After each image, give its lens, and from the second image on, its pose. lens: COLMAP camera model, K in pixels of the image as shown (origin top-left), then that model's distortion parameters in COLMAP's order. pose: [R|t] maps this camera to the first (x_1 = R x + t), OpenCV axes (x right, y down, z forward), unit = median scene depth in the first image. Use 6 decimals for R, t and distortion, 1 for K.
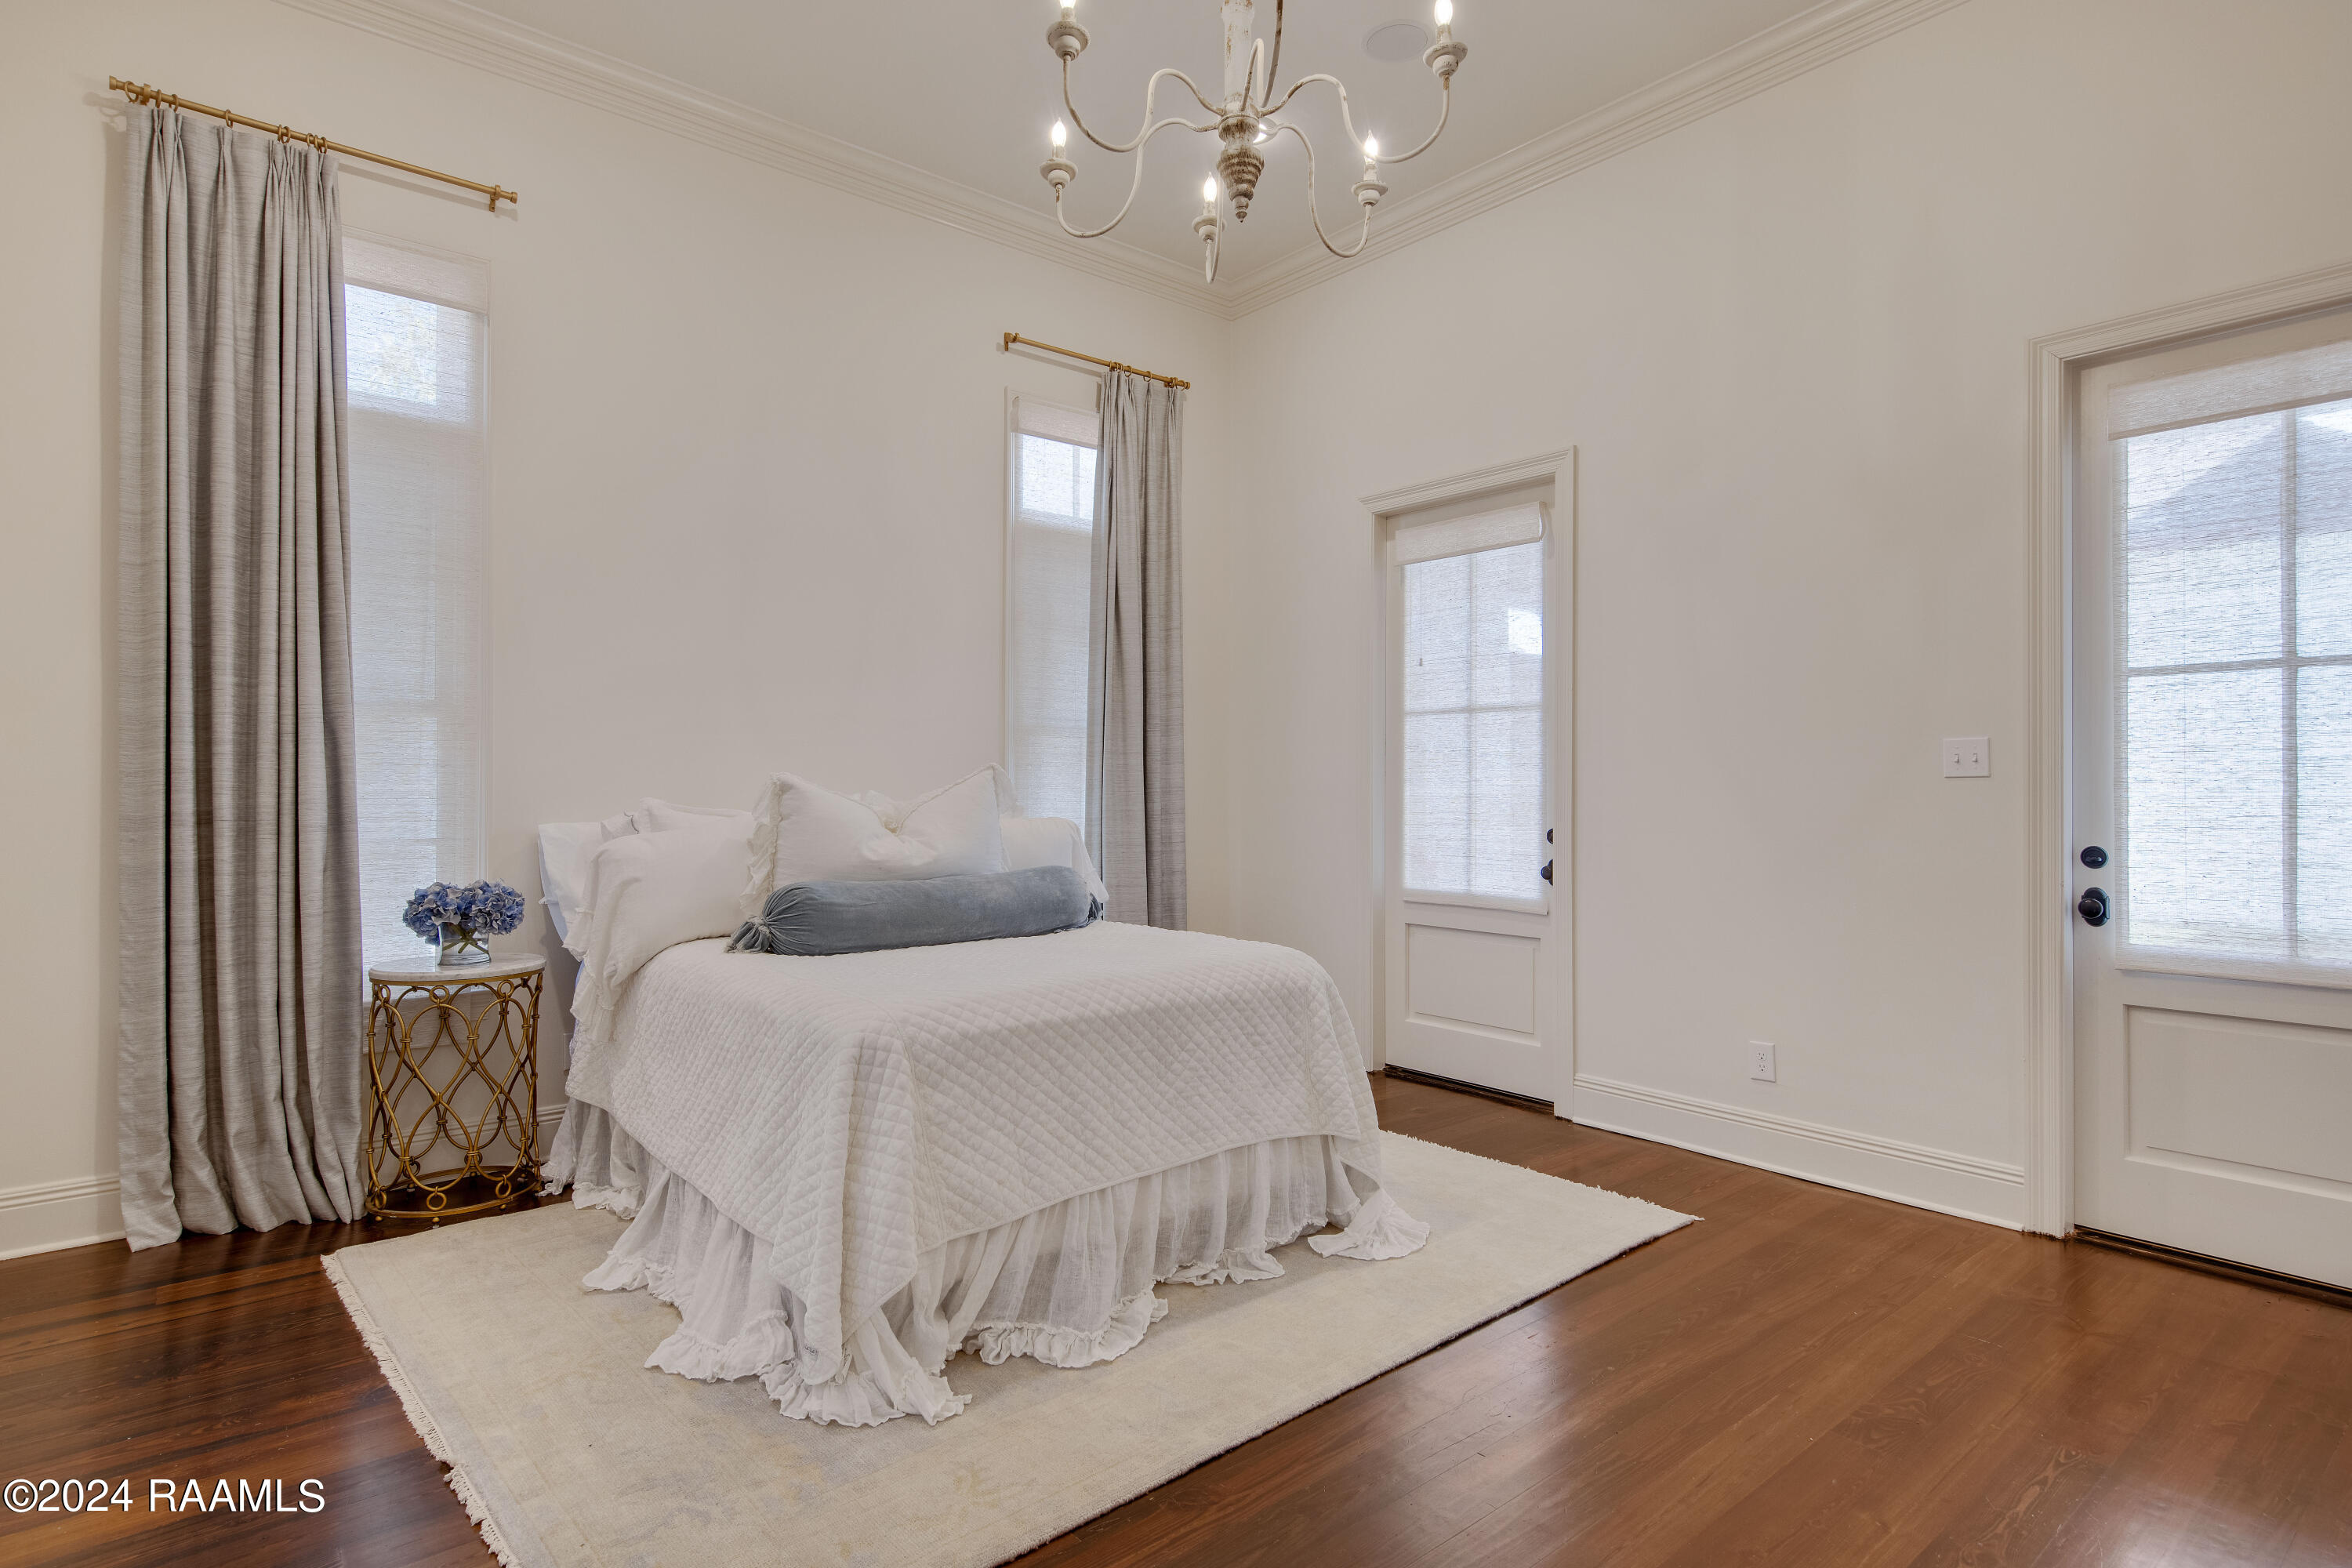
lens RADIAL K [[1245.7, 0, 1179.8], [0, 1245.7, 773.9], [0, 0, 1]] dist [0.006269, -0.000896]
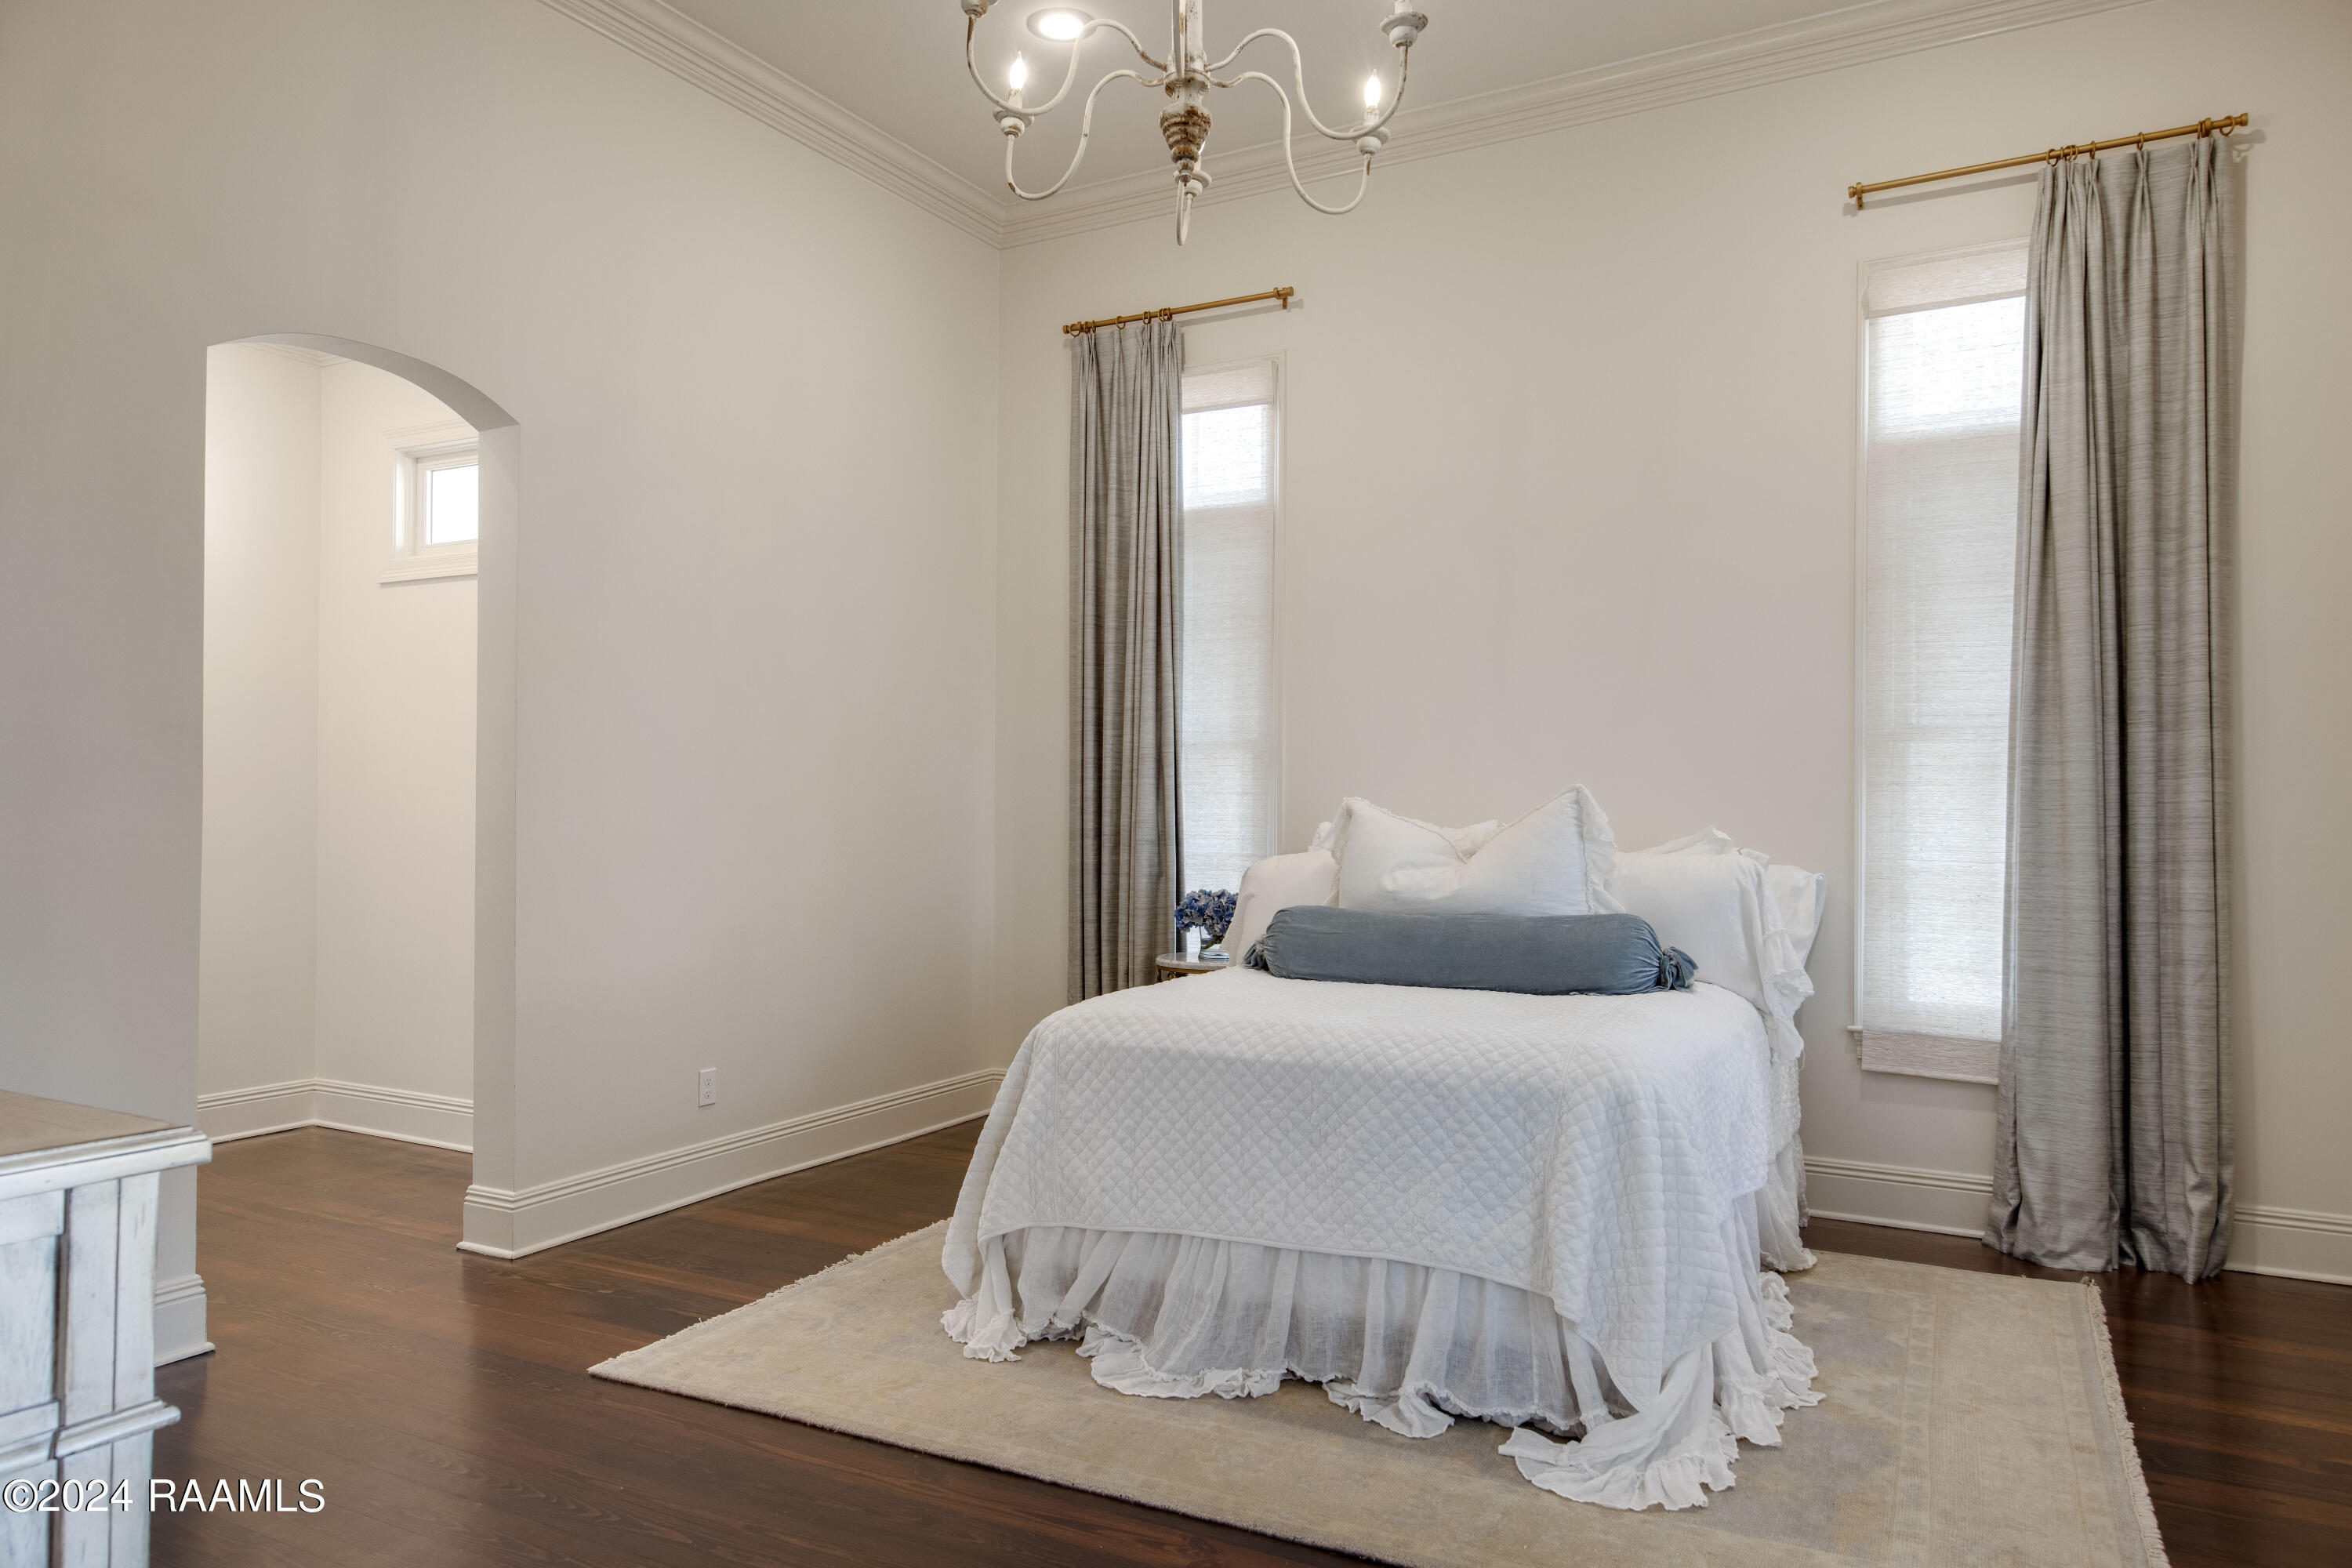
lens RADIAL K [[1582.3, 0, 1176.0], [0, 1582.3, 784.0], [0, 0, 1]] dist [0.019585, 0.001792]
pose [[0.335381, -0.013480, -0.941986, 0.845289], [0.005091, 0.999909, -0.012496, 0.002967], [0.942069, -0.000605, 0.335419, 0.454807]]
